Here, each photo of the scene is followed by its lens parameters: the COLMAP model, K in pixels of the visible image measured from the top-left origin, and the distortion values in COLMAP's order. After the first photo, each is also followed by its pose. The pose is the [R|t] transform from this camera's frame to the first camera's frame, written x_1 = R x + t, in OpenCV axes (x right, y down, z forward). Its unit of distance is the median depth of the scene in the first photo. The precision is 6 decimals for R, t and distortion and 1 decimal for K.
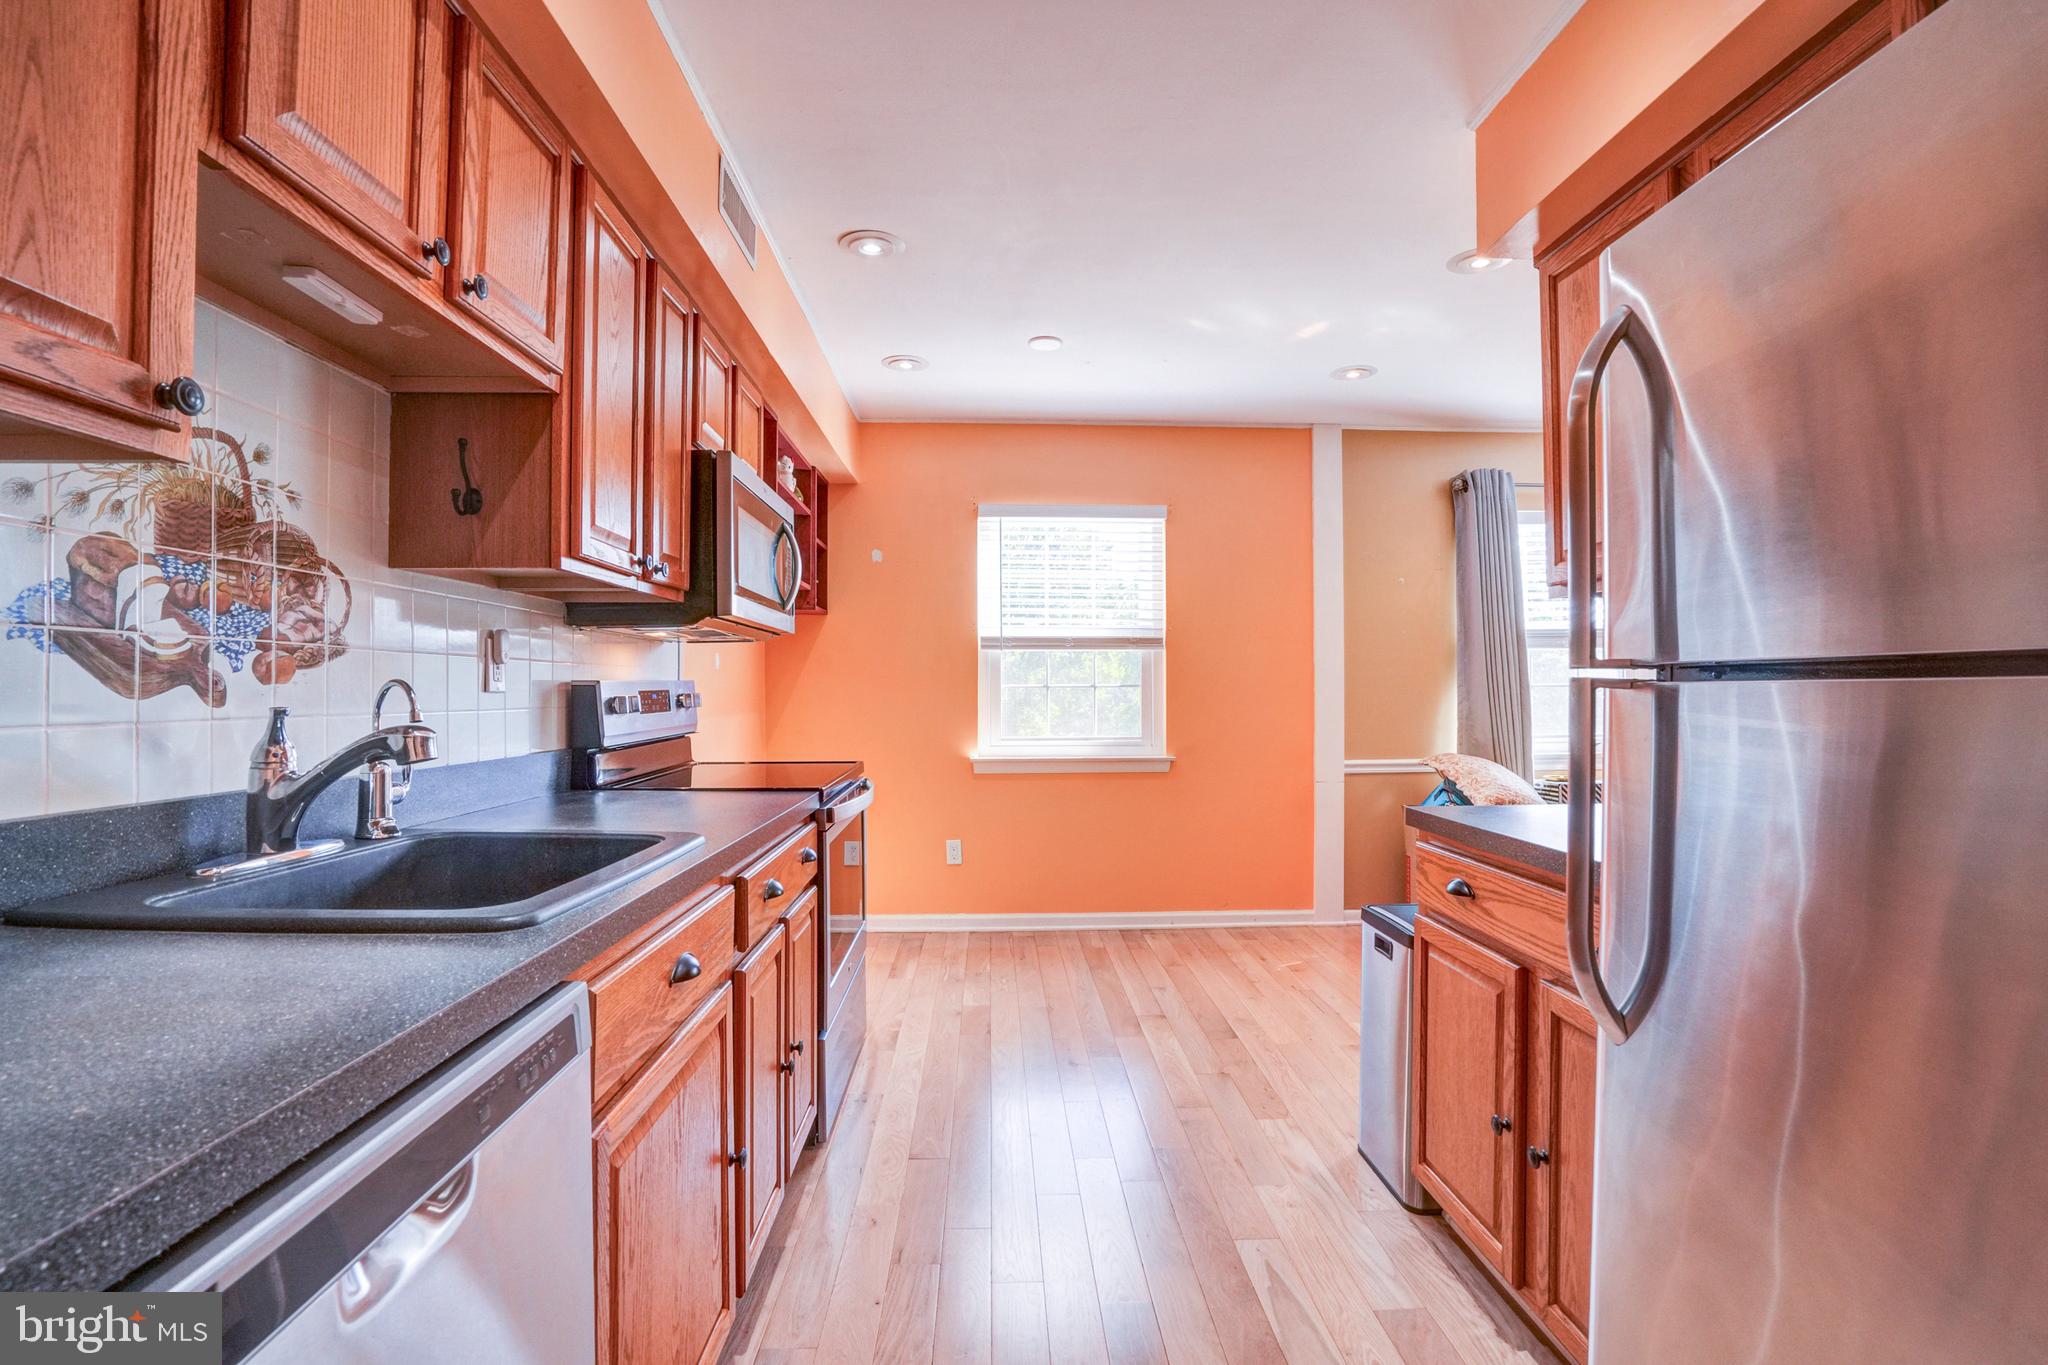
lens RADIAL K [[944.0, 0, 1023.8], [0, 944.0, 679.8], [0, 0, 1]] dist [-0.053755, 0.019047]
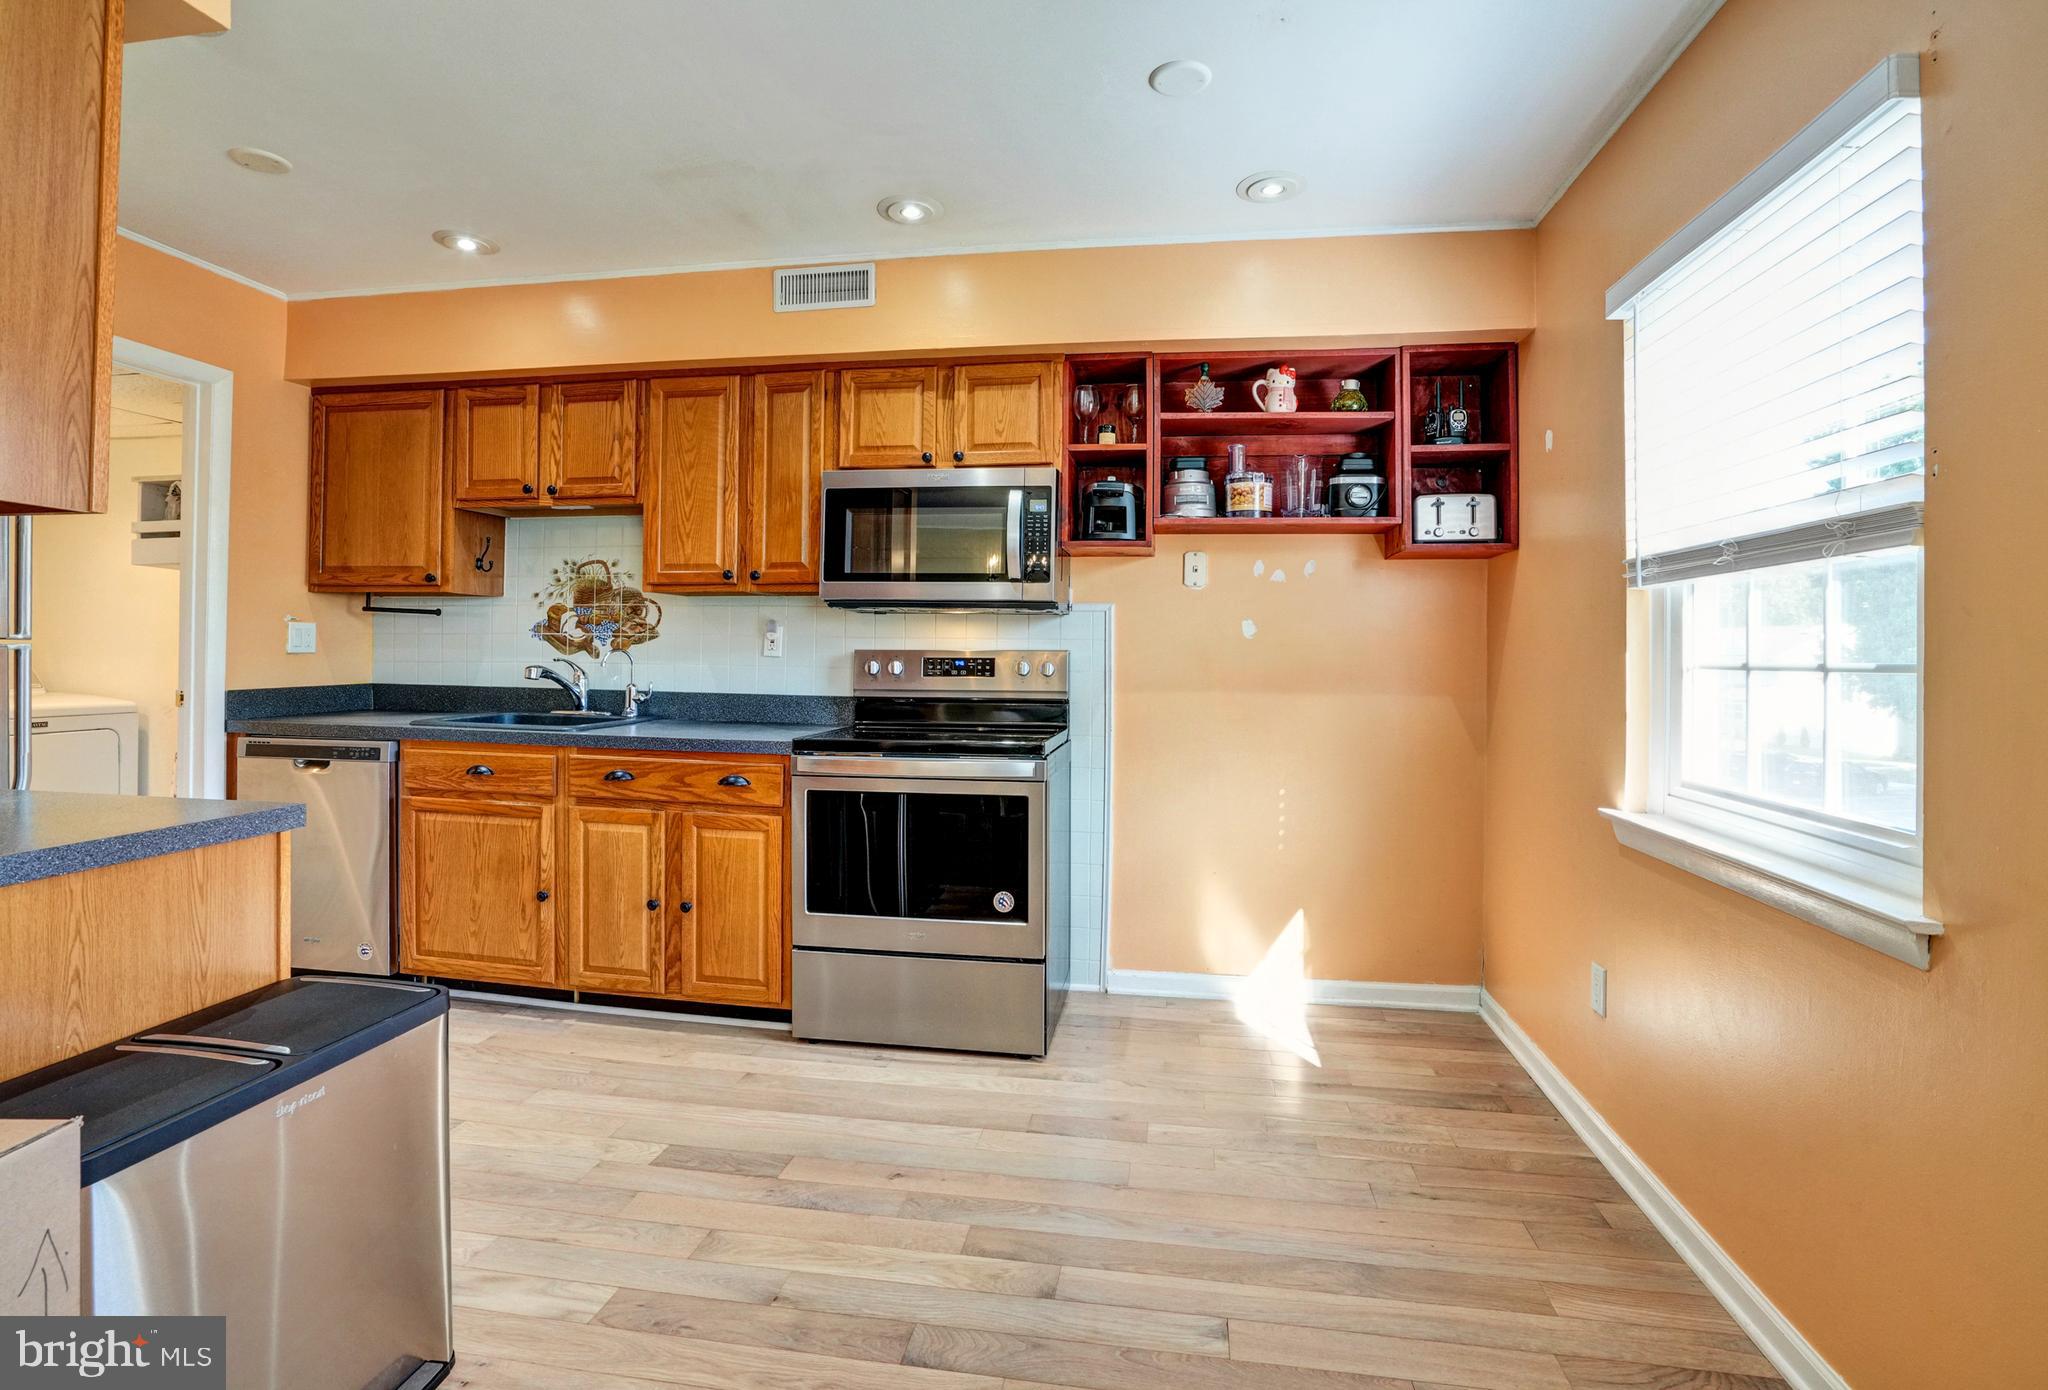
lens RADIAL K [[971.1, 0, 1028.7], [0, 971.1, 648.2], [0, 0, 1]] dist [-0.054268, 0.010874]
pose [[-0.190231, -0.006059, -0.981721, 1.580052], [-0.003149, 0.999980, -0.005562, 0.009278], [0.981734, 0.002033, -0.190246, 2.574671]]
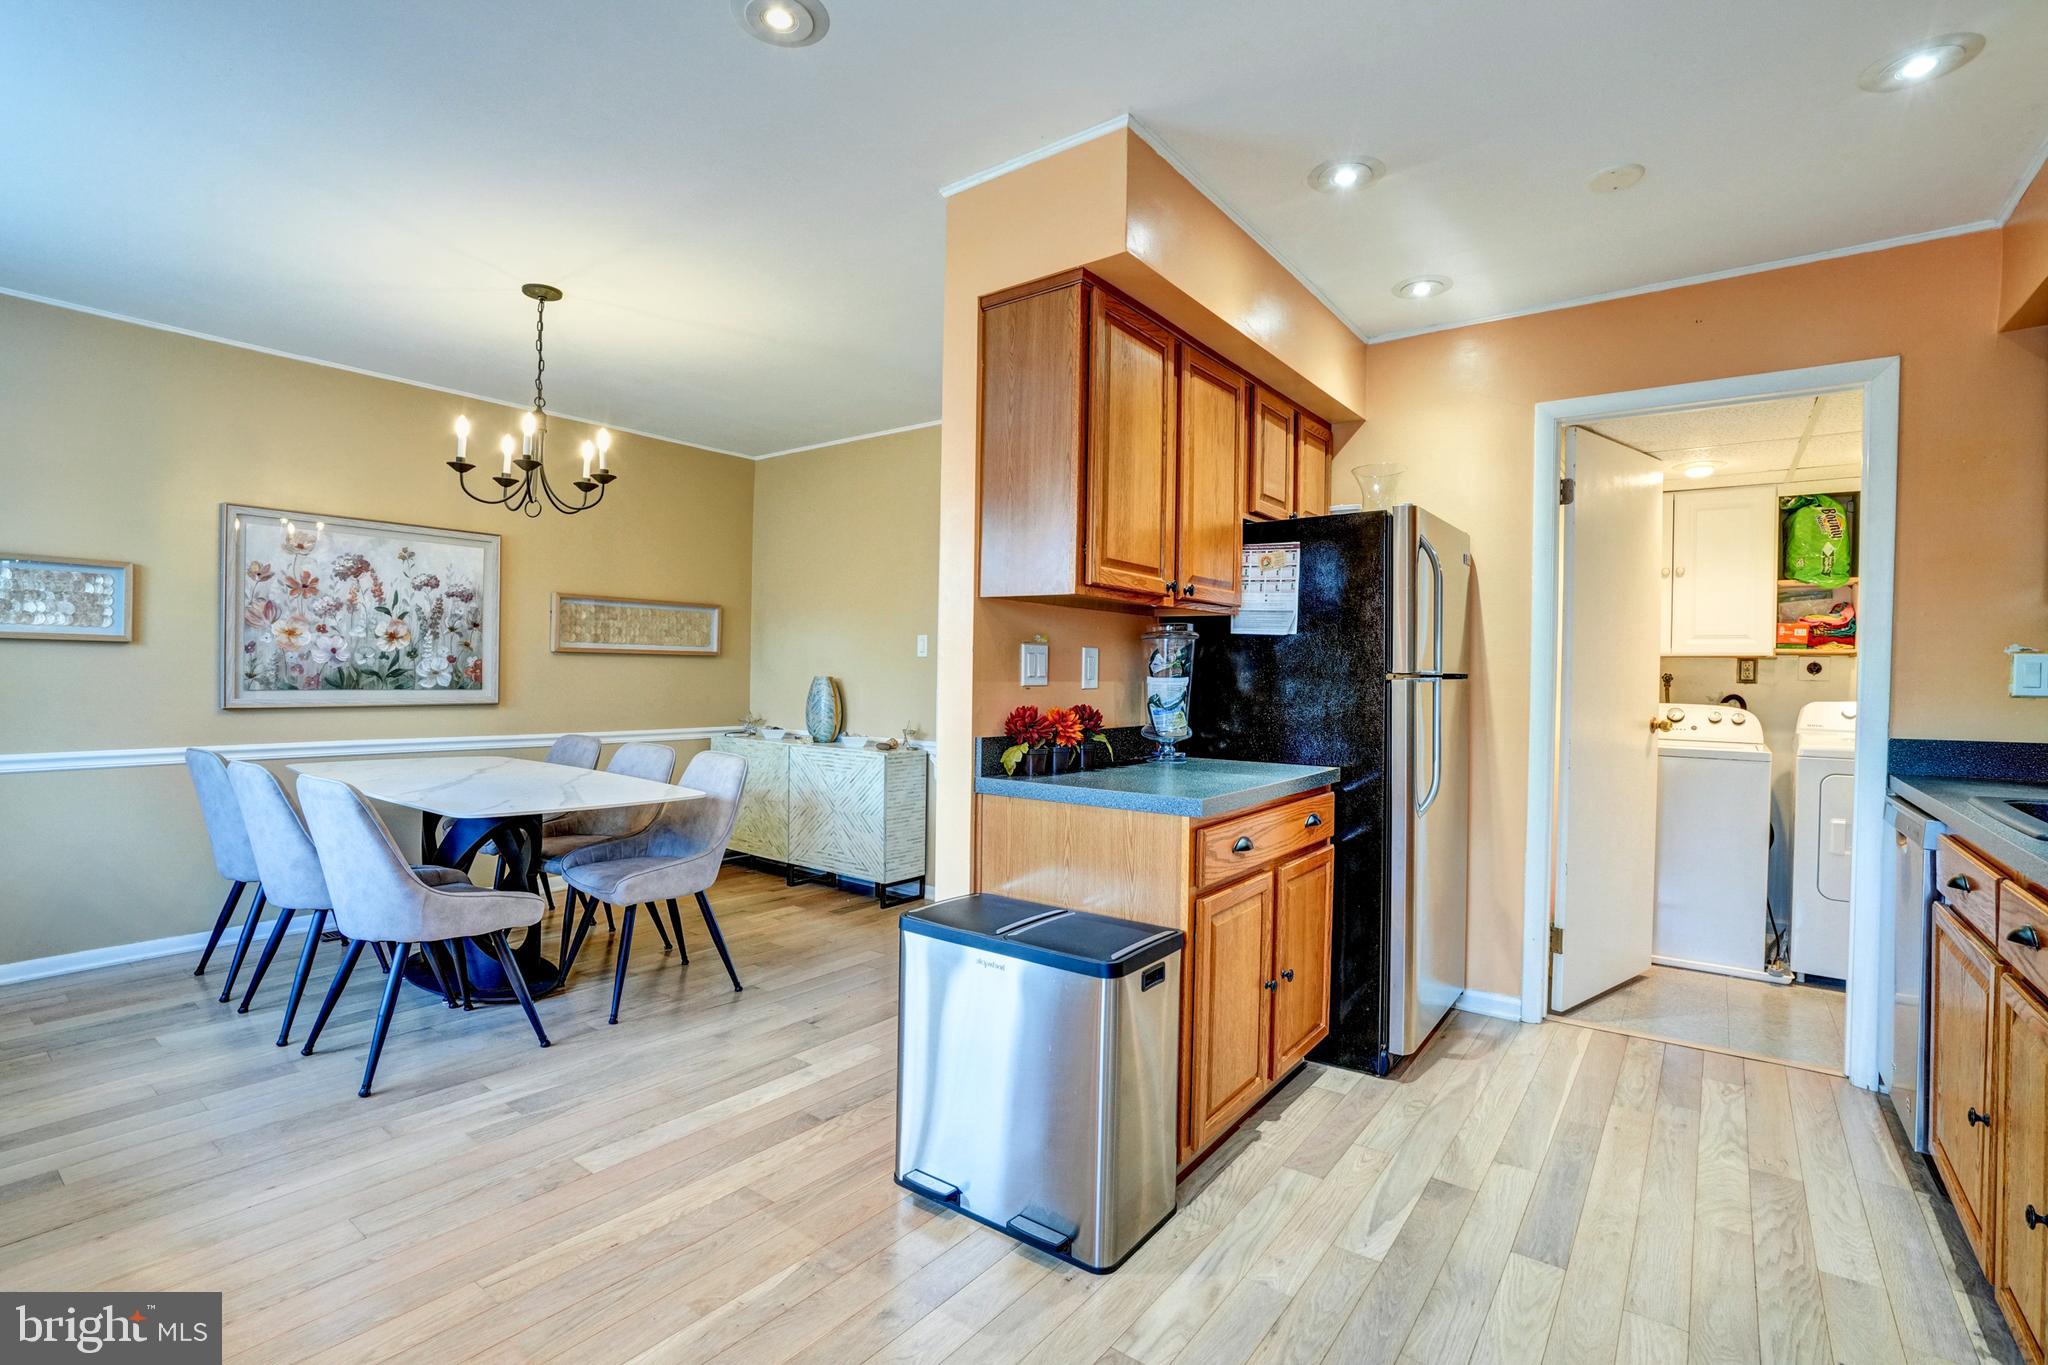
lens RADIAL K [[944.0, 0, 1023.8], [0, 944.0, 679.8], [0, 0, 1]] dist [-0.053755, 0.019047]
pose [[-0.778872, -0.016852, 0.626957, -0.101668], [-0.019351, 0.999809, 0.002834, 0.014071], [-0.626885, -0.009925, -0.779049, 2.786080]]
